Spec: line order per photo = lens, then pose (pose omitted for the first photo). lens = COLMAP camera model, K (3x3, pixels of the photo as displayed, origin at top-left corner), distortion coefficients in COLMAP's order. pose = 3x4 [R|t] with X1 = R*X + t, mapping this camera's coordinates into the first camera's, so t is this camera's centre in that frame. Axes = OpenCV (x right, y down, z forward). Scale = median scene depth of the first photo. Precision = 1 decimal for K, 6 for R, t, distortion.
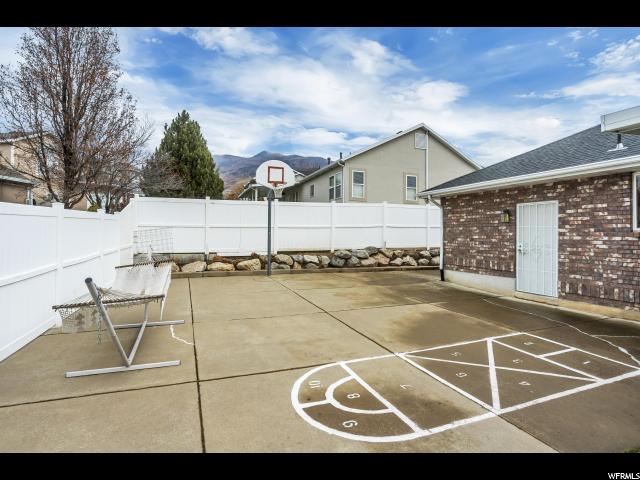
lens RADIAL K [[342.3, 0, 319.9], [0, 342.3, 236.1], [0, 0, 1]] dist [-0.010710, 0.003160]
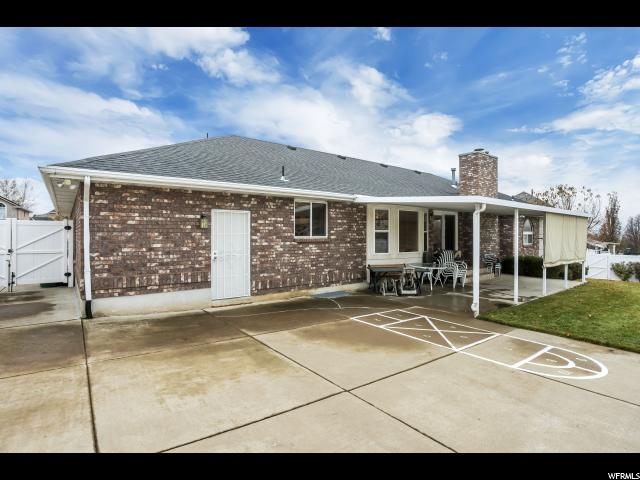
lens RADIAL K [[342.3, 0, 318.6], [0, 342.3, 239.4], [0, 0, 1]] dist [-0.010710, 0.003160]
pose [[-0.256891, -0.023525, 0.966154, -0.471794], [-0.002133, 0.999715, 0.023775, -0.037943], [-0.966438, 0.004047, -0.256868, 1.070254]]
